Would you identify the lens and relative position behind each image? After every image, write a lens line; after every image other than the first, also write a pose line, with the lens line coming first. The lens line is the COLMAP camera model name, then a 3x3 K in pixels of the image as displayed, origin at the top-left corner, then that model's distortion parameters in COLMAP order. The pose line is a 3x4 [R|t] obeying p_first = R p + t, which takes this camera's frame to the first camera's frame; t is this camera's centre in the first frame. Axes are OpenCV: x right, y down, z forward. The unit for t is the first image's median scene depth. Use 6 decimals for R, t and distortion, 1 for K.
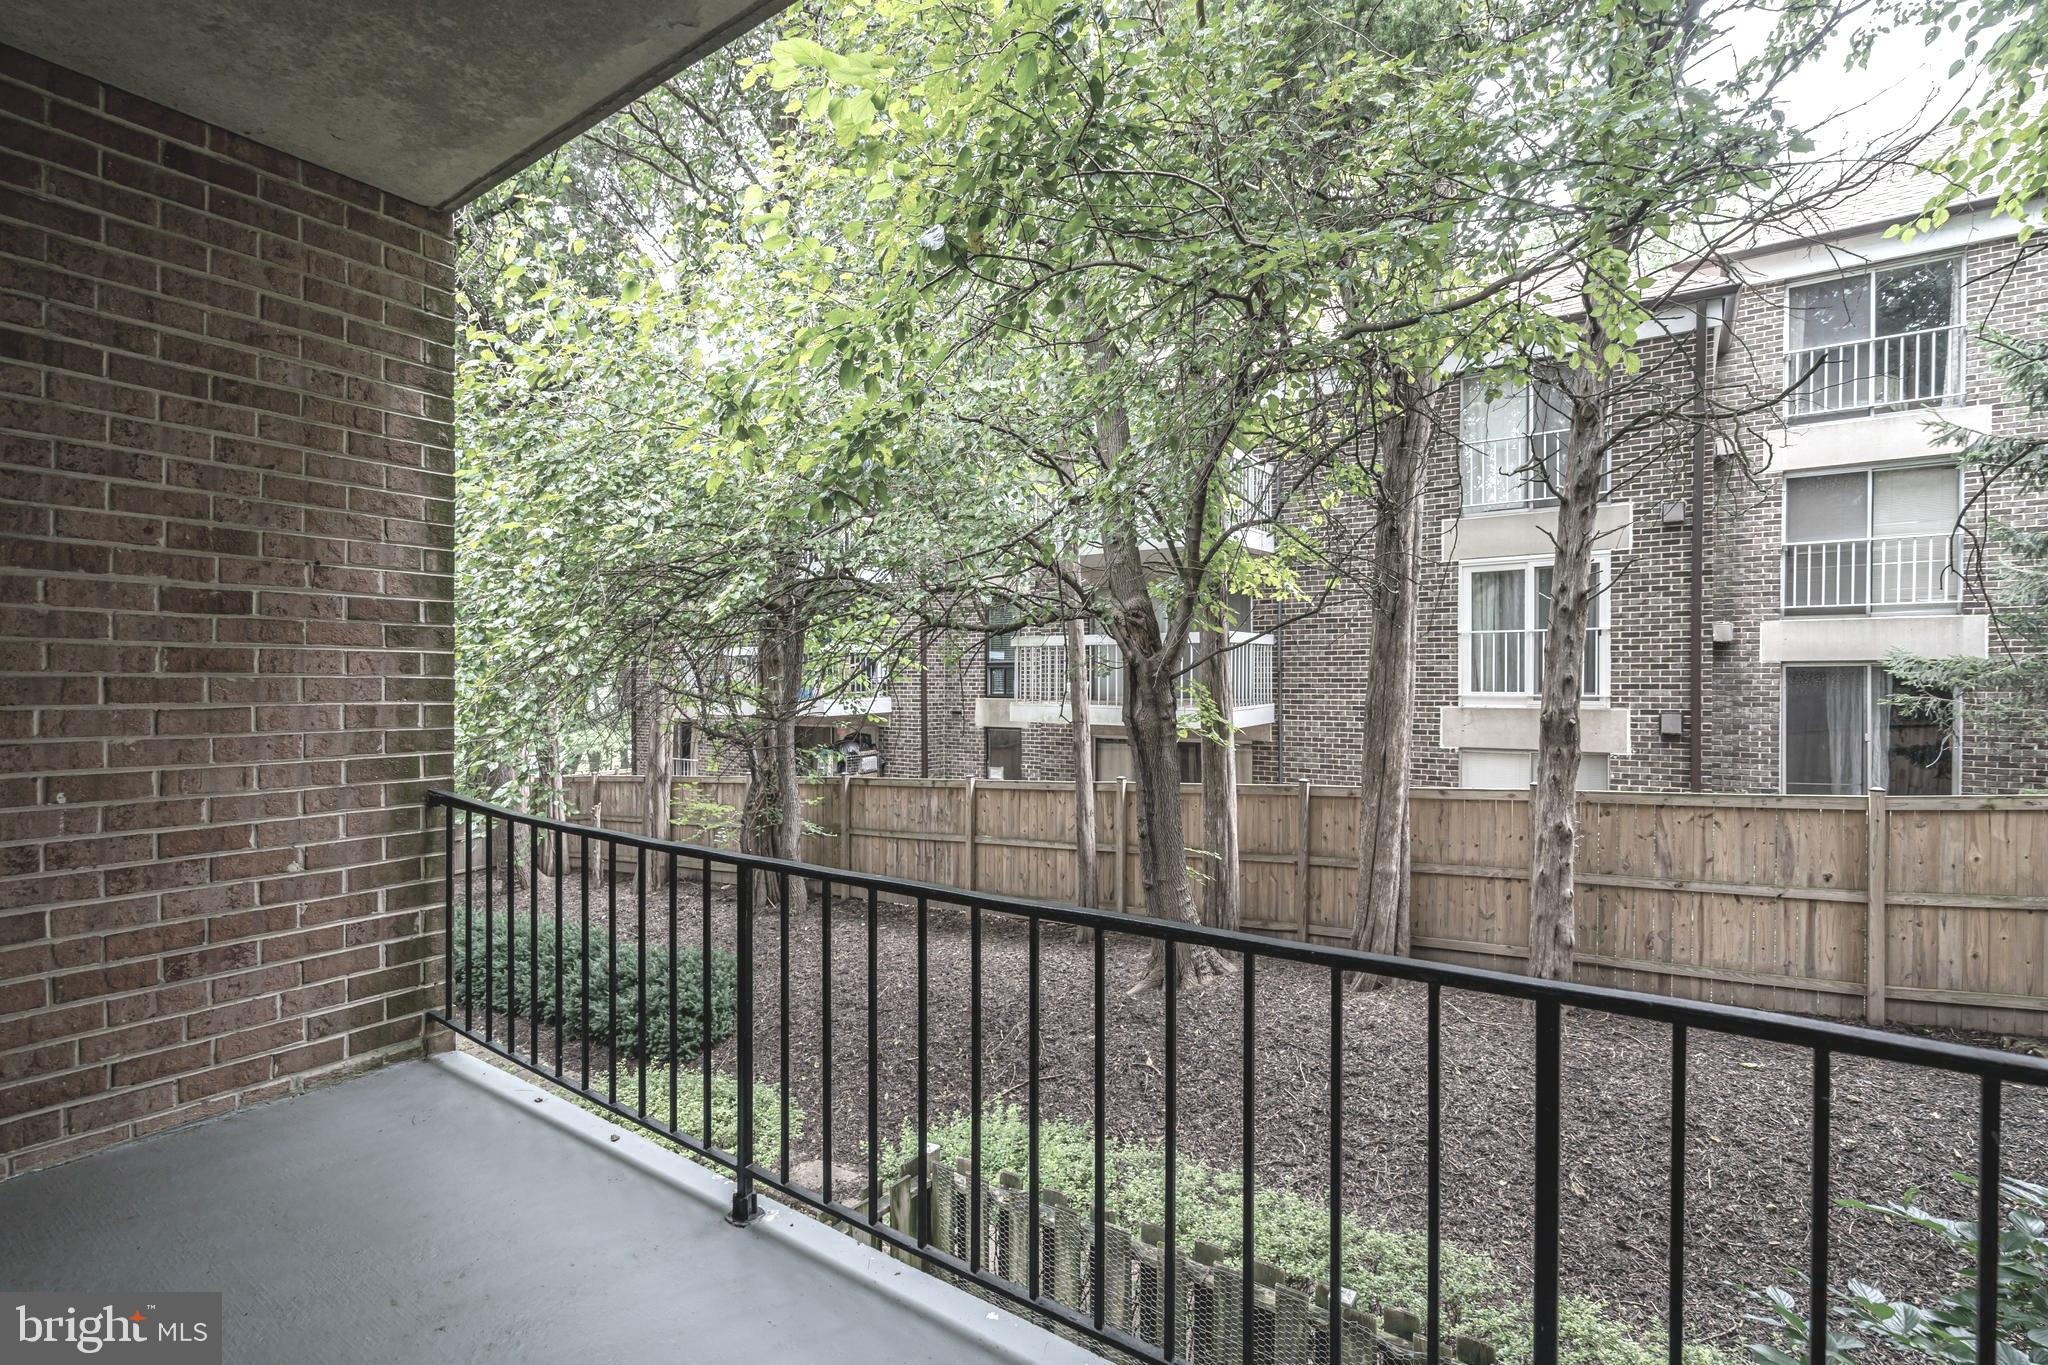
lens RADIAL K [[940.2, 0, 1000.0], [0, 940.2, 690.4], [0, 0, 1]] dist [-0.004694, 0.003258]
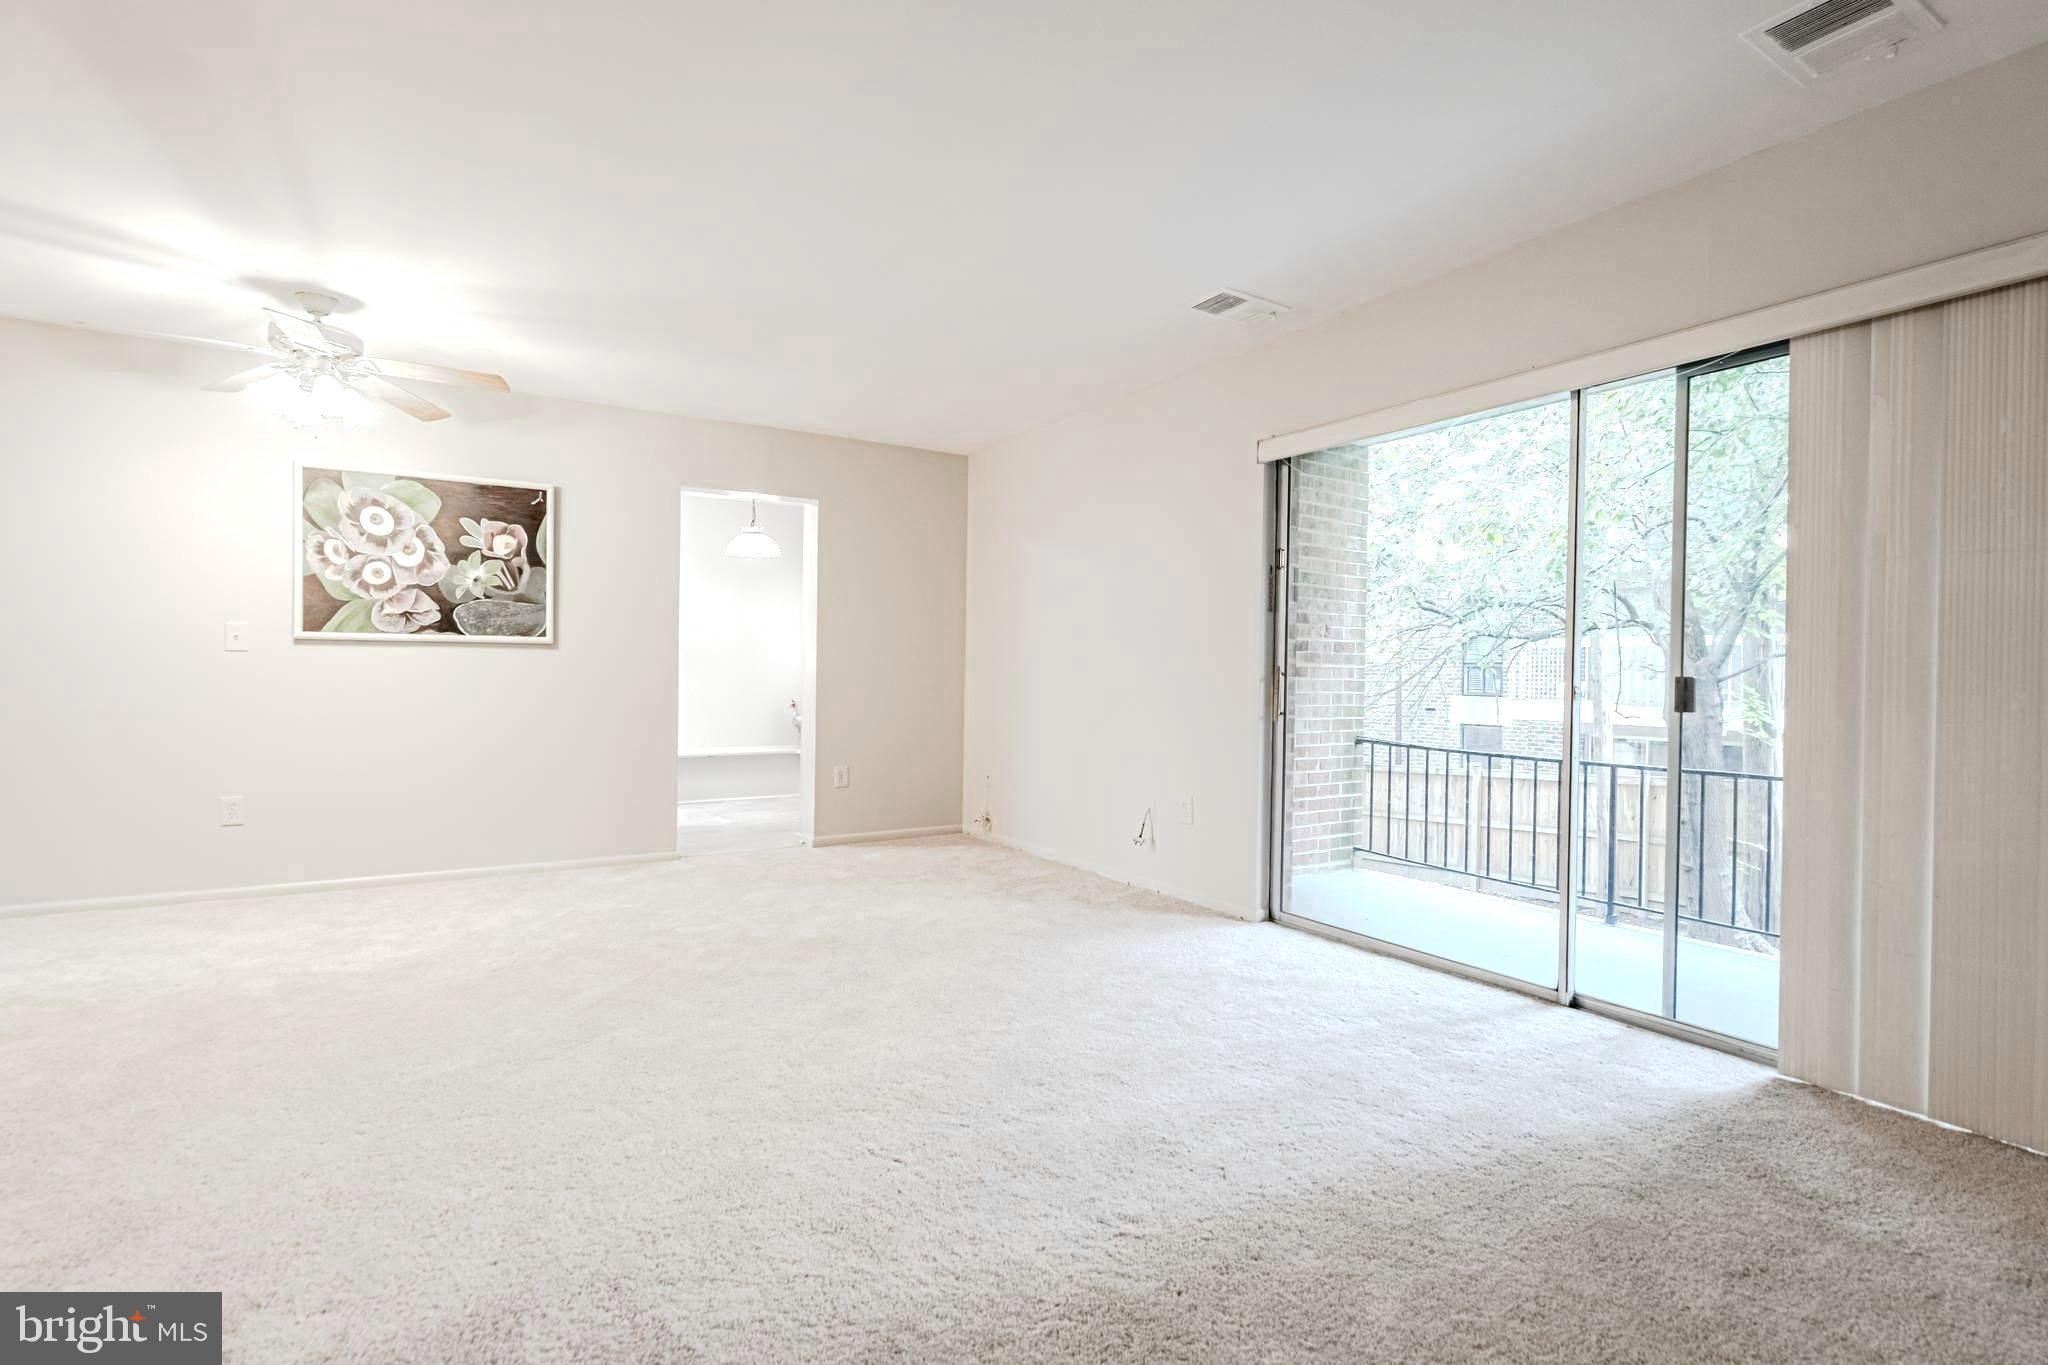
lens RADIAL K [[940.2, 0, 1006.7], [0, 940.2, 681.5], [0, 0, 1]] dist [-0.004694, 0.003258]
pose [[0.919665, 0.011931, -0.392522, -0.504593], [-0.013661, 0.999905, -0.001614, 0.003541], [0.392466, 0.006847, 0.919741, -1.125355]]
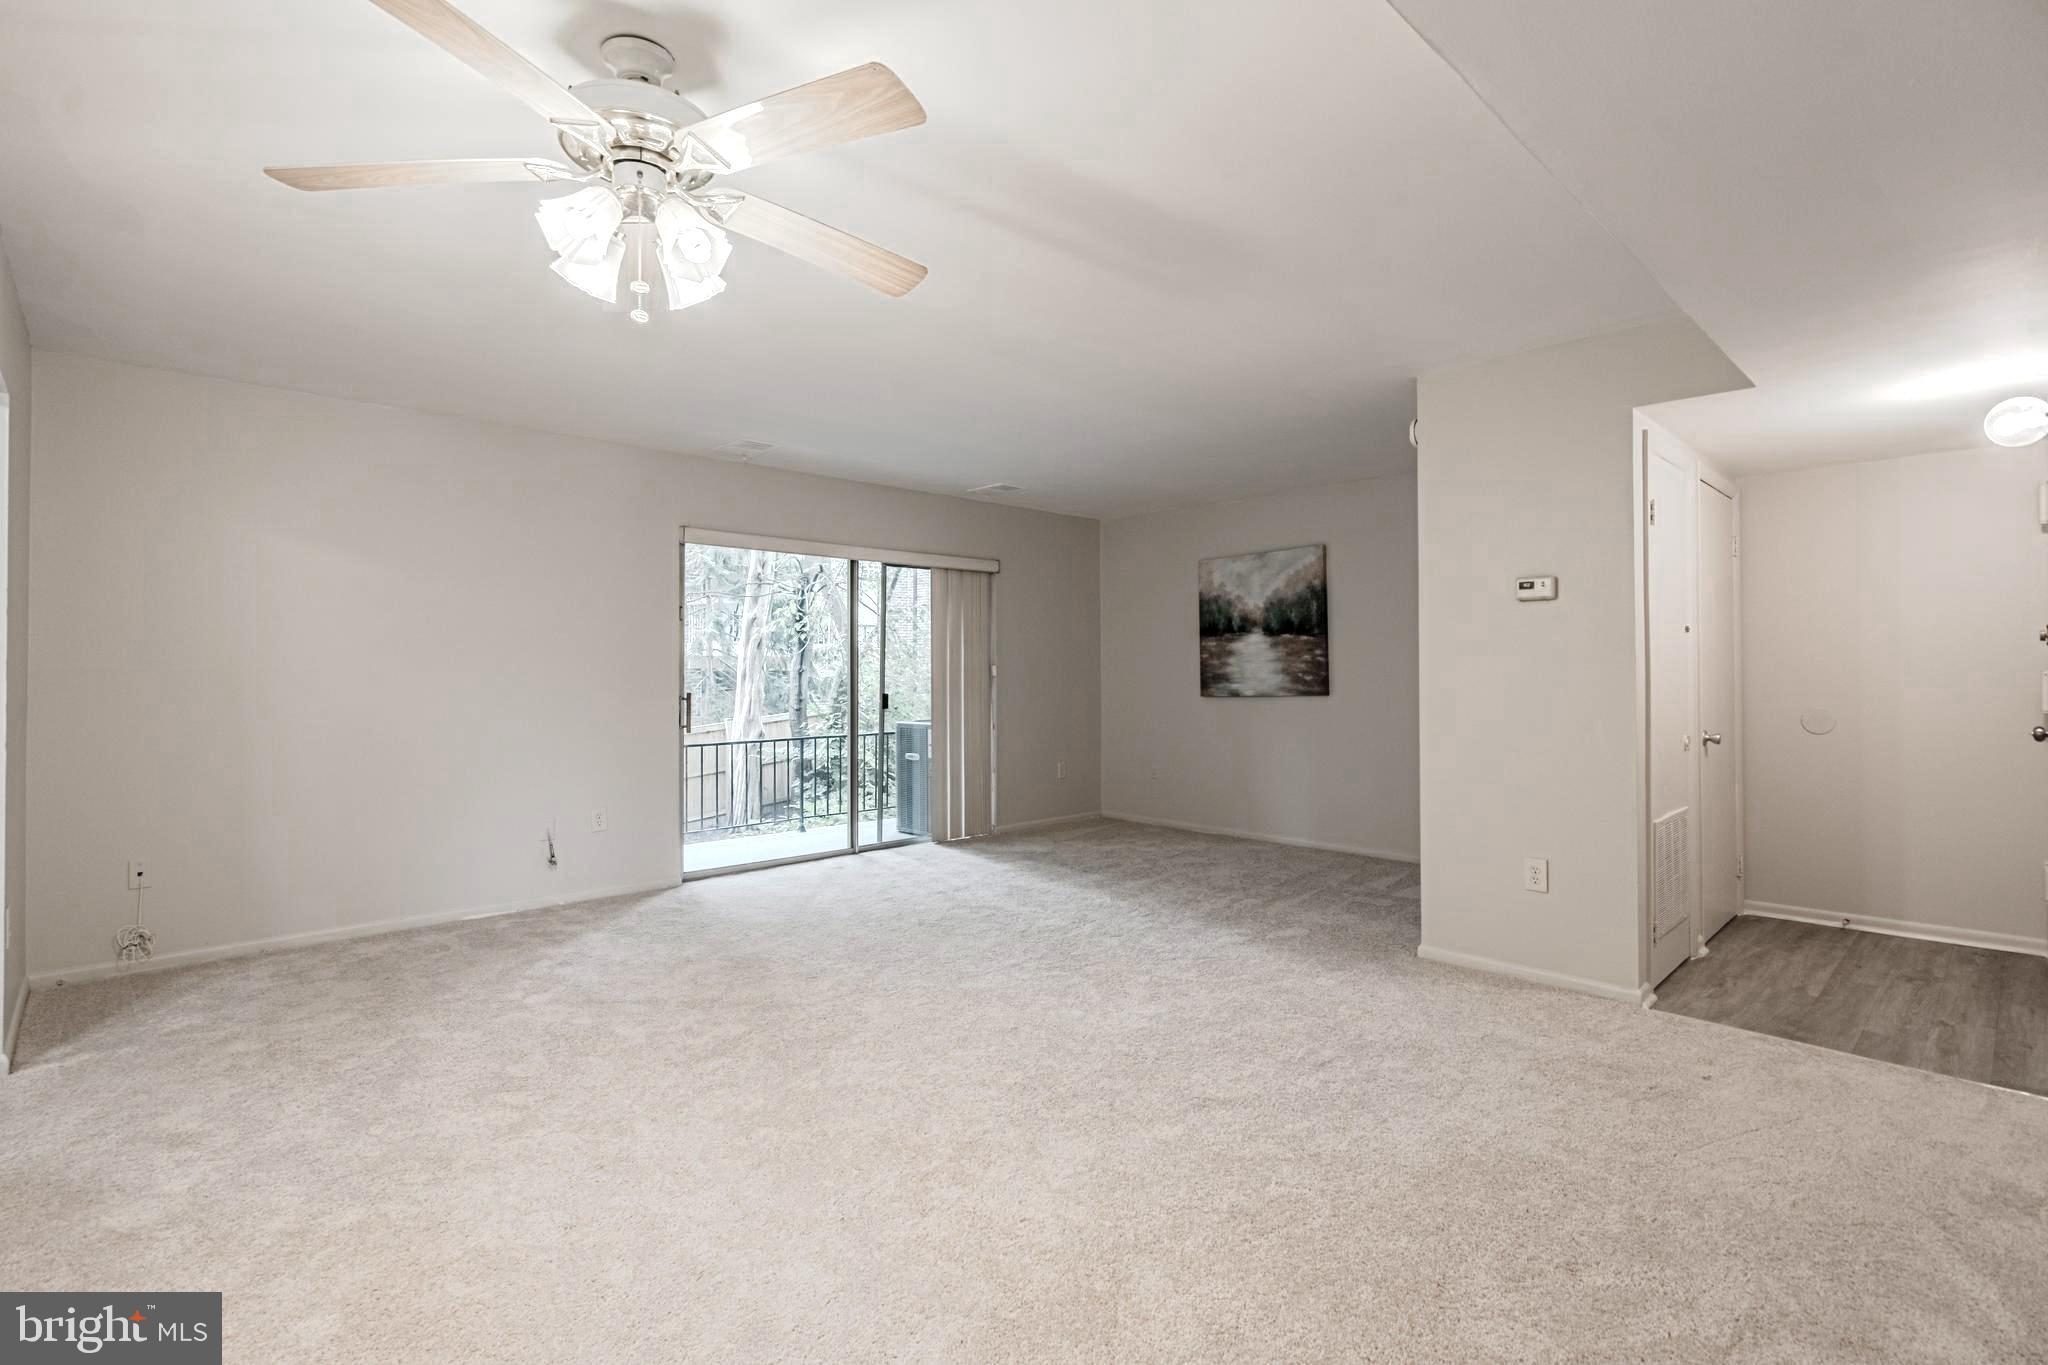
lens RADIAL K [[940.2, 0, 1020.1], [0, 940.2, 668.1], [0, 0, 1]] dist [-0.004694, 0.003258]
pose [[0.201826, 0.002140, 0.979419, -2.285461], [0.009392, 0.999947, -0.004120, -0.059738], [-0.979376, 0.010031, 0.201795, -0.758469]]
